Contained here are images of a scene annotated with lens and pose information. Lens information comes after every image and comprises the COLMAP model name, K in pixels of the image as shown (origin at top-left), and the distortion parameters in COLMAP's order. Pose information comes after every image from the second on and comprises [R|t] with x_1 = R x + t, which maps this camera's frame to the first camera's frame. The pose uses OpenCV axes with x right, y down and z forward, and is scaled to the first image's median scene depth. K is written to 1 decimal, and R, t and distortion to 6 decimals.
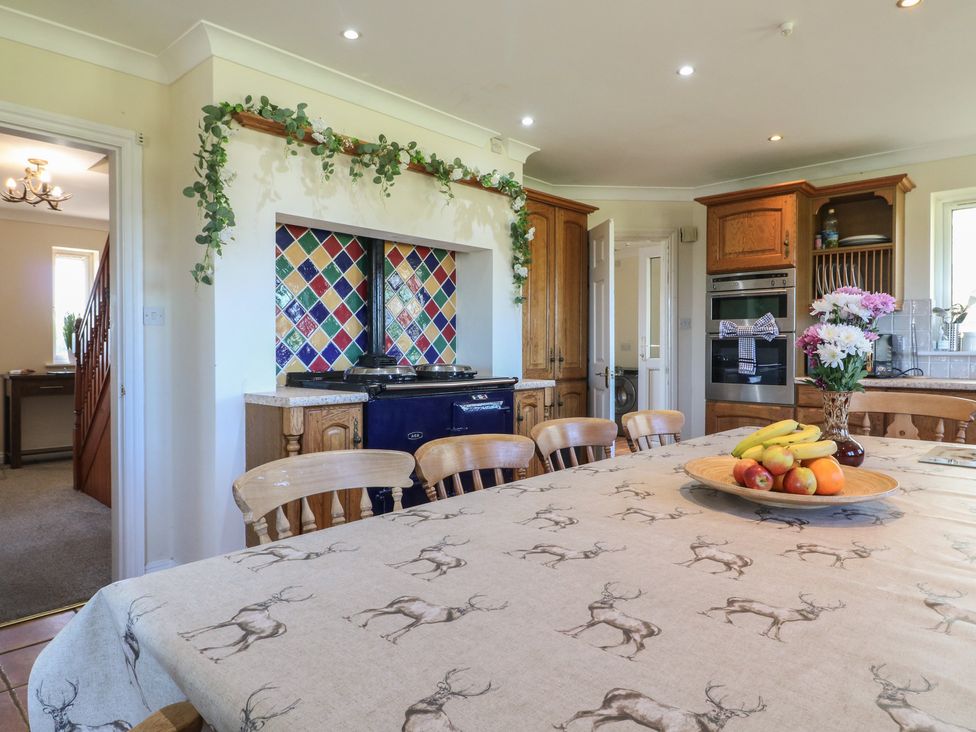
lens RADIAL K [[621.1, 0, 486.4], [0, 621.1, 356.2], [0, 0, 1]] dist [0.002767, -0.001636]
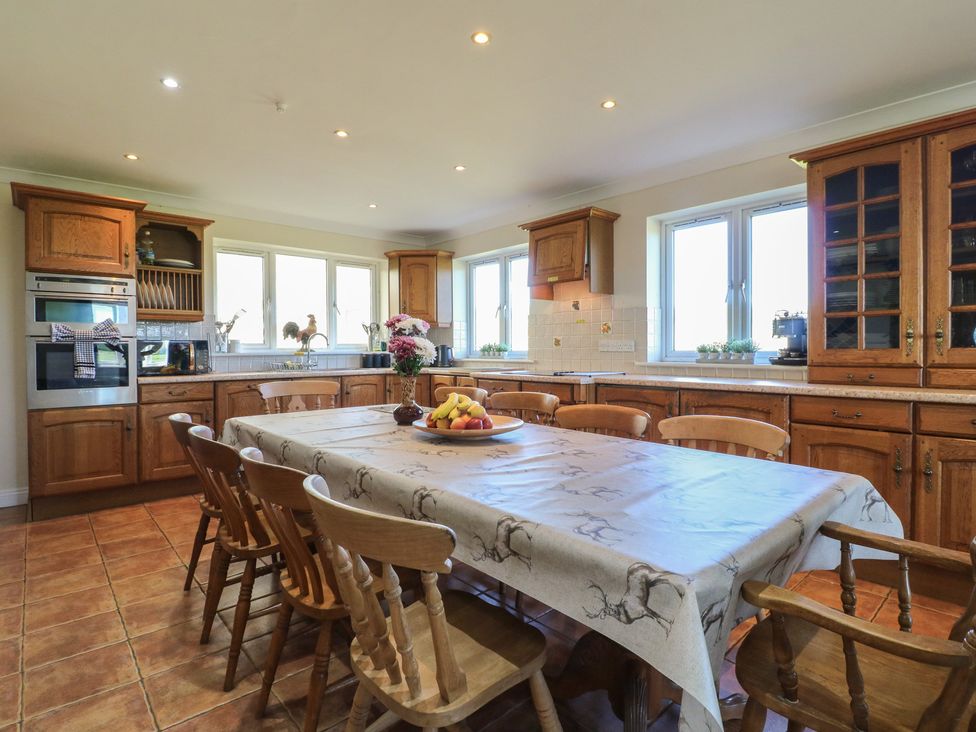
lens RADIAL K [[507.5, 0, 492.9], [0, 507.5, 359.5], [0, 0, 1]] dist [-0.005527, -0.009481]
pose [[0.091476, -0.021988, 0.995564, -0.353298], [0.018320, 0.999624, 0.020394, -0.006010], [-0.995639, 0.016373, 0.091845, 0.301071]]
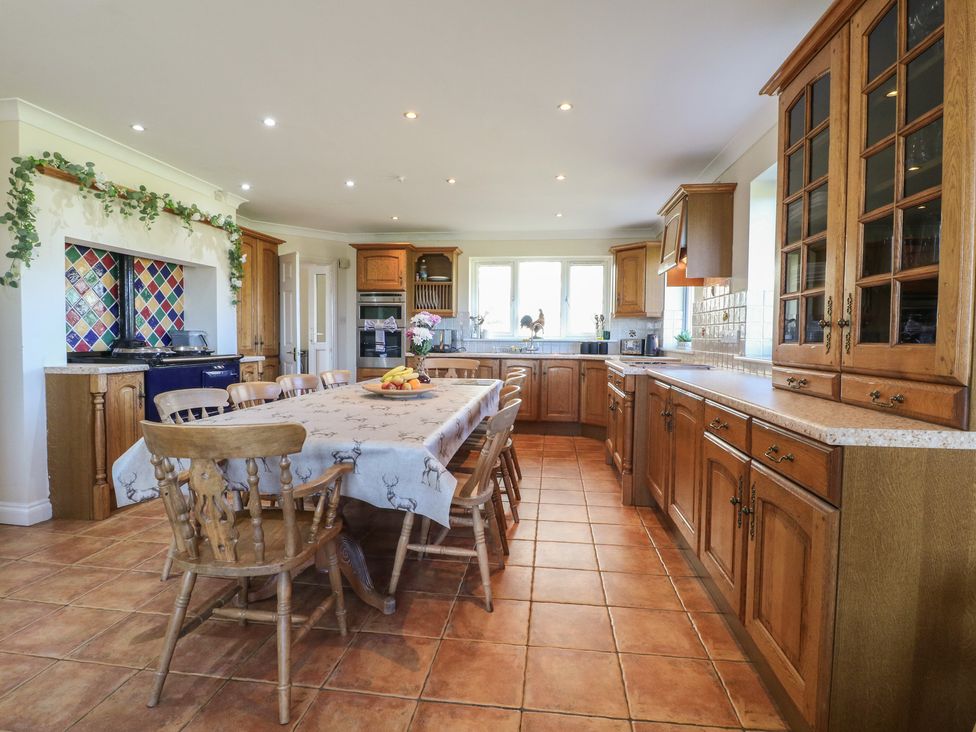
lens RADIAL K [[507.5, 0, 492.3], [0, 507.5, 356.8], [0, 0, 1]] dist [-0.005527, -0.009481]
pose [[0.809878, -0.015684, 0.586388, -0.164628], [-0.001845, 0.999569, 0.029282, 0.002051], [-0.586595, -0.024797, 0.809501, -0.342845]]
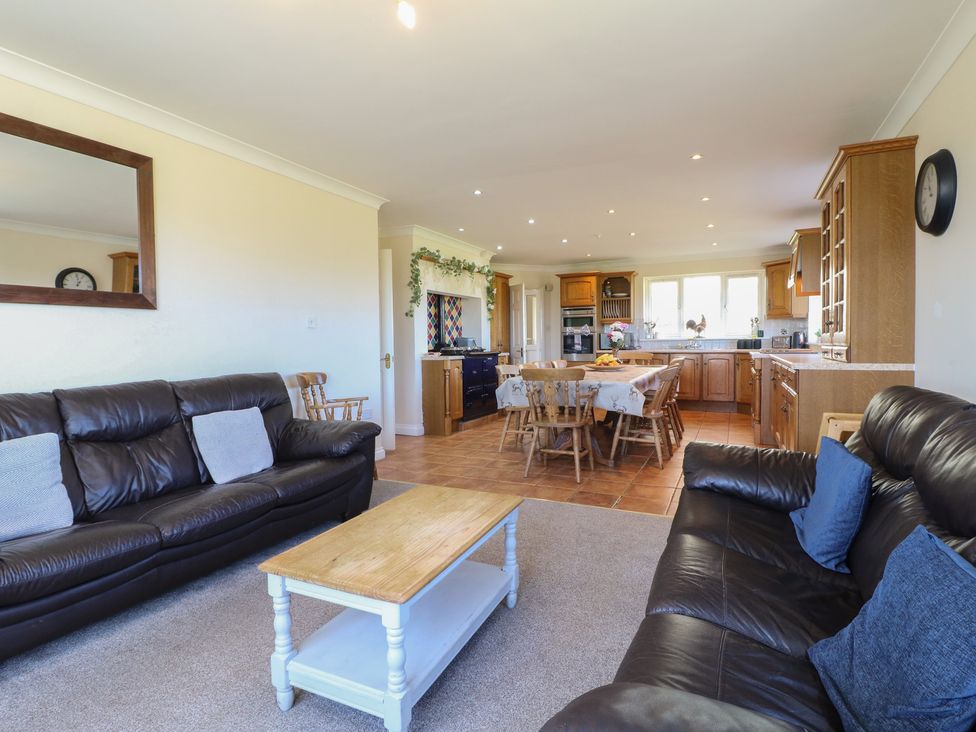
lens RADIAL K [[507.5, 0, 484.1], [0, 507.5, 357.7], [0, 0, 1]] dist [-0.005527, -0.009481]
pose [[0.959428, -0.021520, 0.281133, -0.523390], [0.017473, 0.999705, 0.016892, 0.021899], [-0.281413, -0.011295, 0.959520, -0.848507]]
